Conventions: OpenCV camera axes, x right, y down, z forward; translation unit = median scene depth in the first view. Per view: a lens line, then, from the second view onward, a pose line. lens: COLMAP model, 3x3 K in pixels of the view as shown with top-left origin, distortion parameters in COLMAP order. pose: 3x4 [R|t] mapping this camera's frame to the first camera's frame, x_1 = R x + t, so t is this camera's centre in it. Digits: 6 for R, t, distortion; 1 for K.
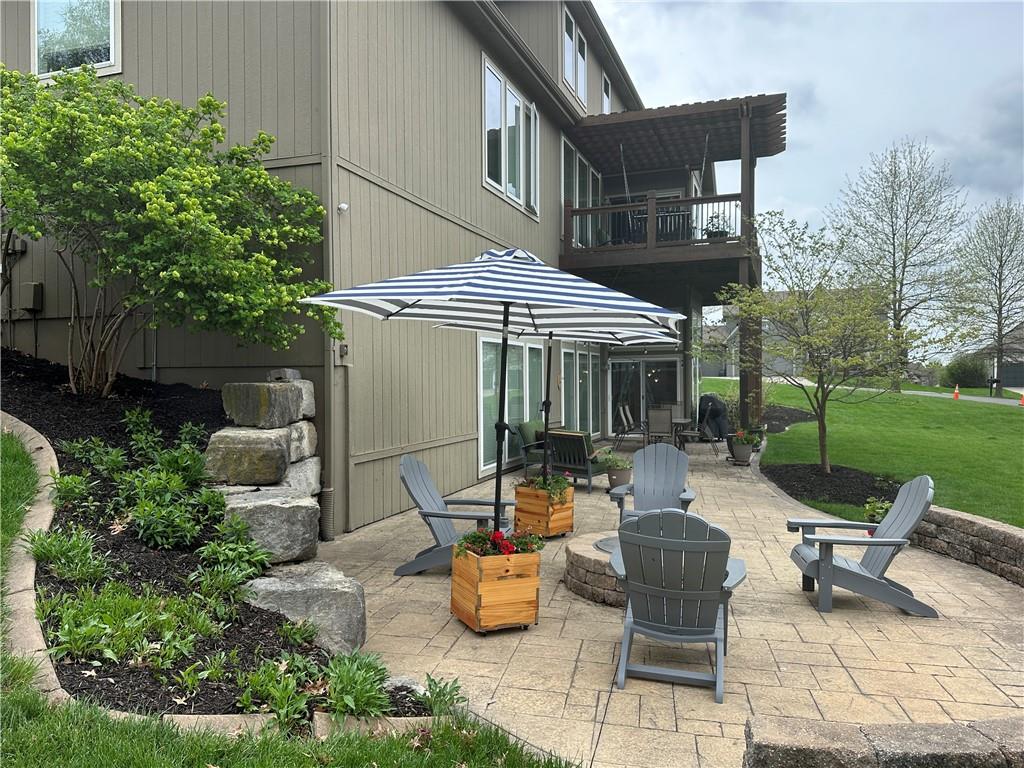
lens RADIAL K [[757.9, 0, 511.8], [0, 757.9, 382.3], [0, 0, 1]] dist [0.047955, -0.061165]
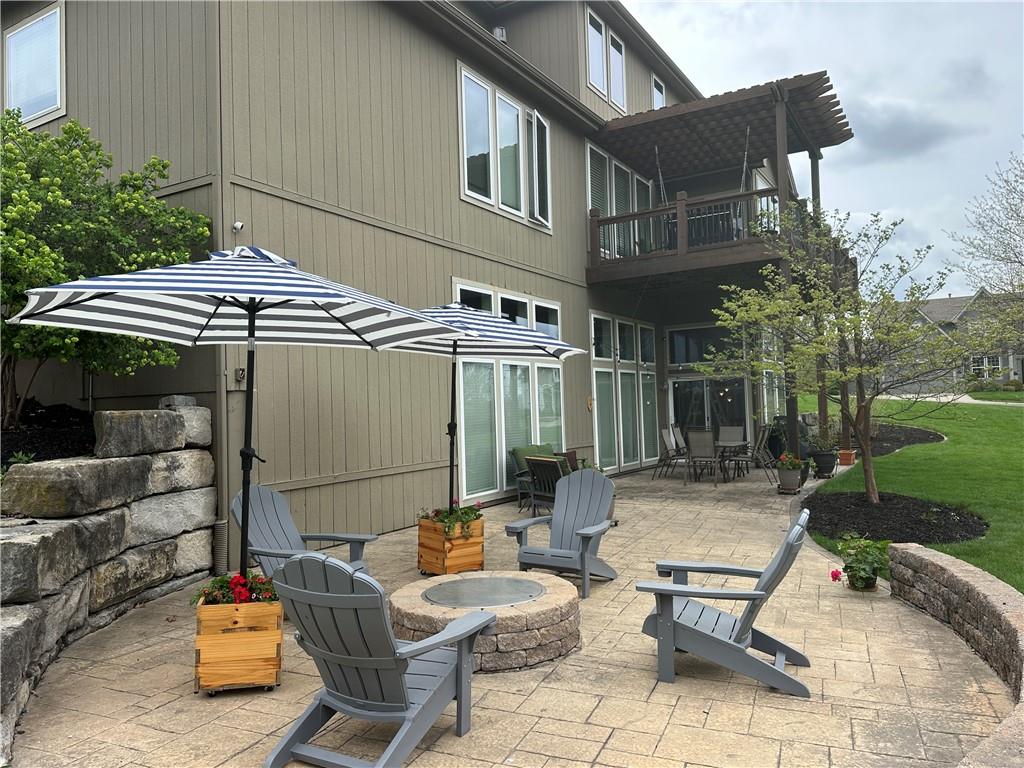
lens RADIAL K [[757.9, 0, 522.5], [0, 757.9, 377.9], [0, 0, 1]] dist [0.047955, -0.061165]
pose [[0.979212, -0.032290, -0.200251, 0.323822], [0.024120, 0.998779, -0.043107, 0.011969], [0.201399, 0.037381, 0.978796, 0.136894]]
